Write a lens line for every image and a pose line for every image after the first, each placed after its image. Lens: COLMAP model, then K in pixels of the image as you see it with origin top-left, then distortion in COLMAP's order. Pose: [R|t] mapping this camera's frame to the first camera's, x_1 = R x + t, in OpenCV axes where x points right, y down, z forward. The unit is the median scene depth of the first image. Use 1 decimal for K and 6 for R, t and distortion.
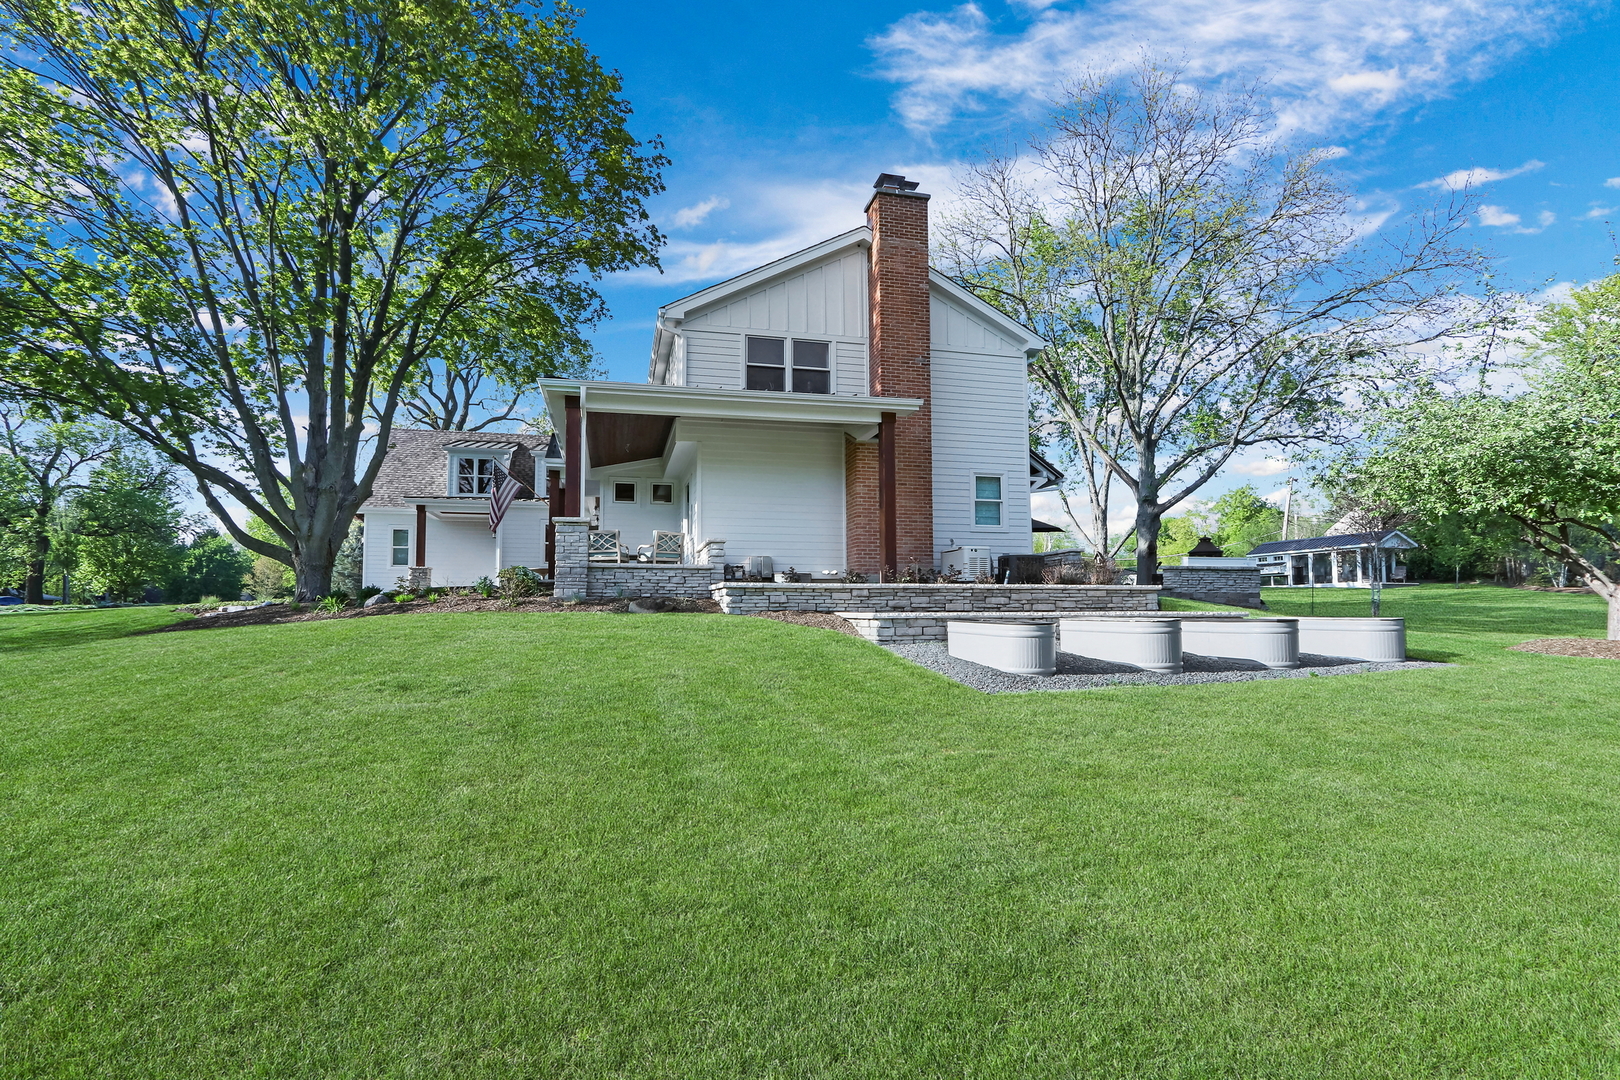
lens RADIAL K [[760.6, 0, 809.5], [0, 760.6, 559.0], [0, 0, 1]] dist [-0.003376, -0.000536]
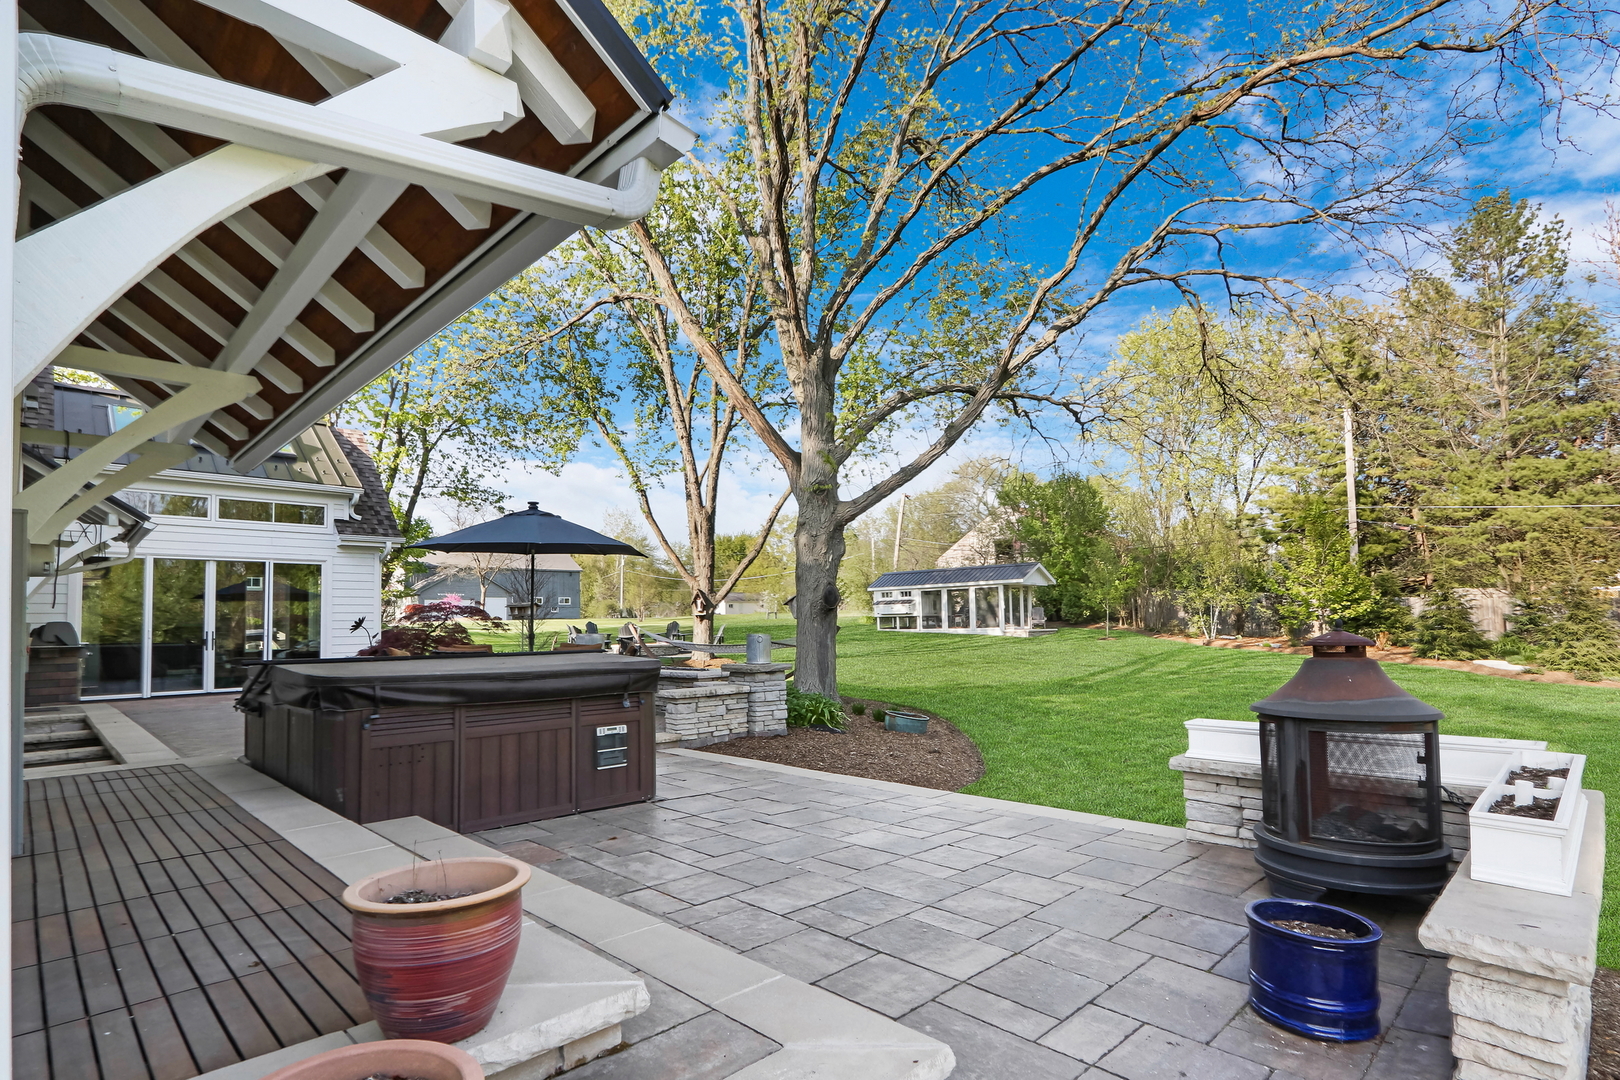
lens RADIAL K [[800.1, 0, 807.5], [0, 800.1, 595.0], [0, 0, 1]] dist [0.000290, -0.000371]
pose [[0.858000, 0.004673, 0.513628, 0.150022], [-0.017577, 0.999640, 0.020267, -0.018898], [-0.513348, -0.026417, 0.857774, 0.463618]]
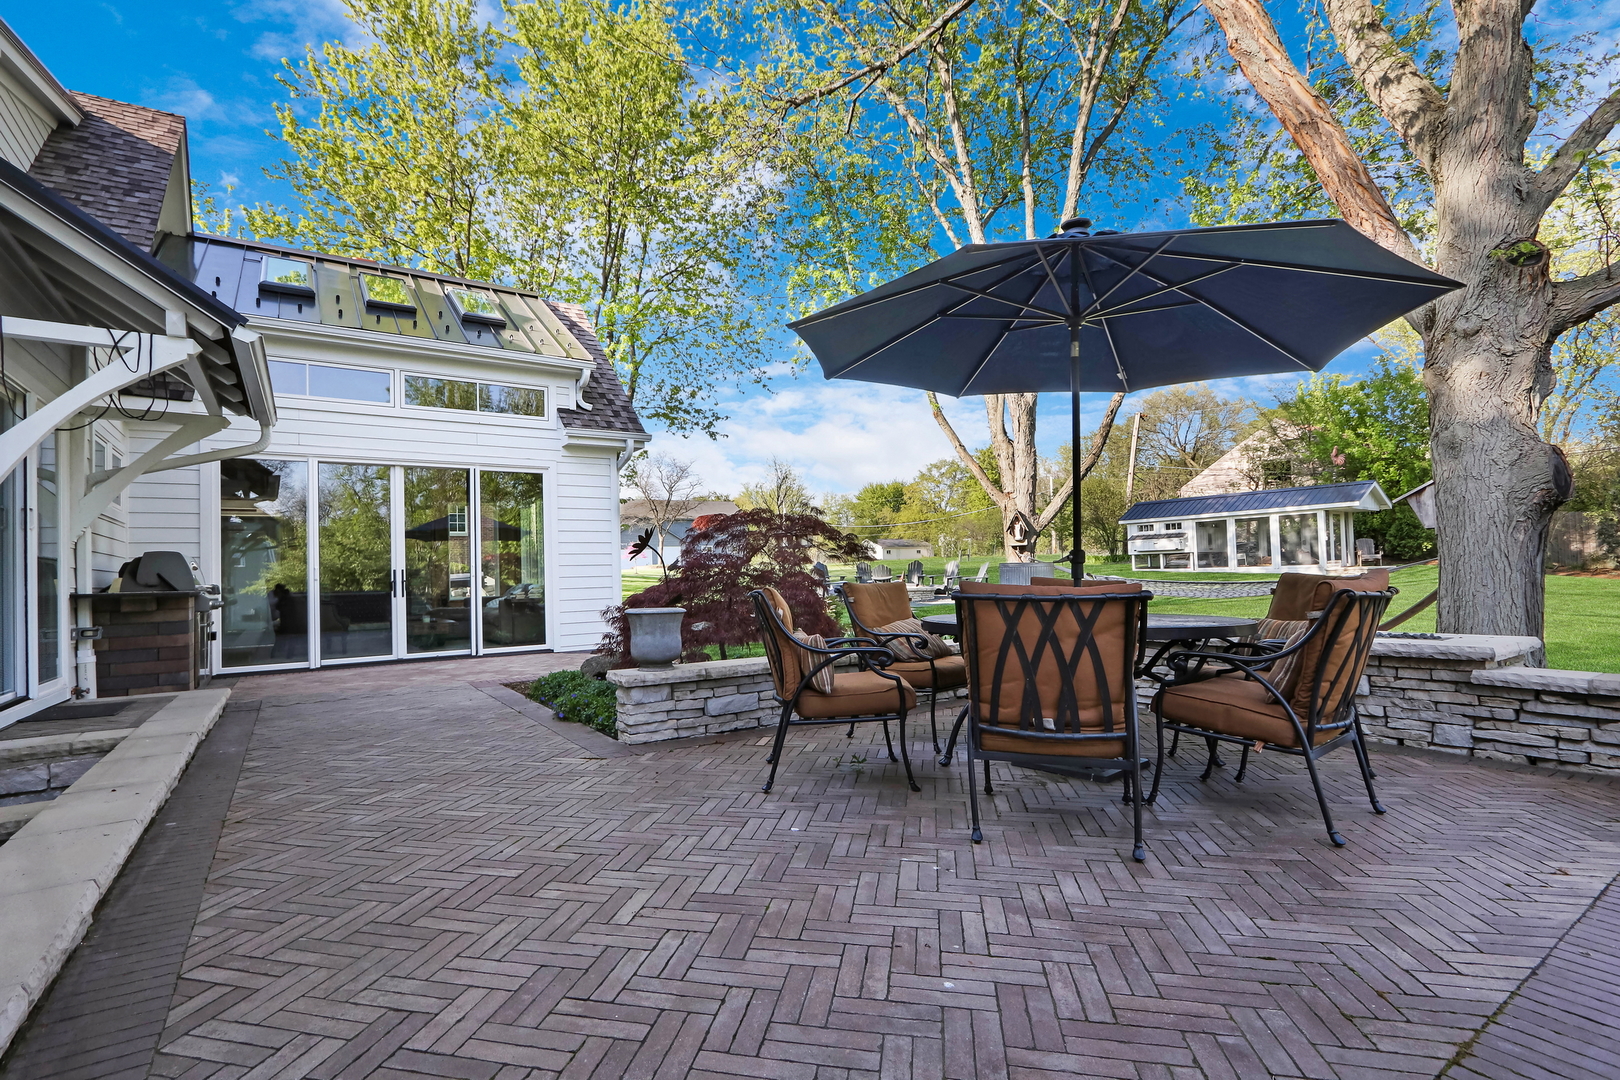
lens RADIAL K [[760.6, 0, 809.5], [0, 760.6, 559.0], [0, 0, 1]] dist [-0.003376, -0.000536]
pose [[0.934916, -0.017621, 0.354431, 0.138707], [0.002872, 0.999109, 0.042098, -0.001544], [-0.354857, -0.038340, 0.934134, 0.668427]]
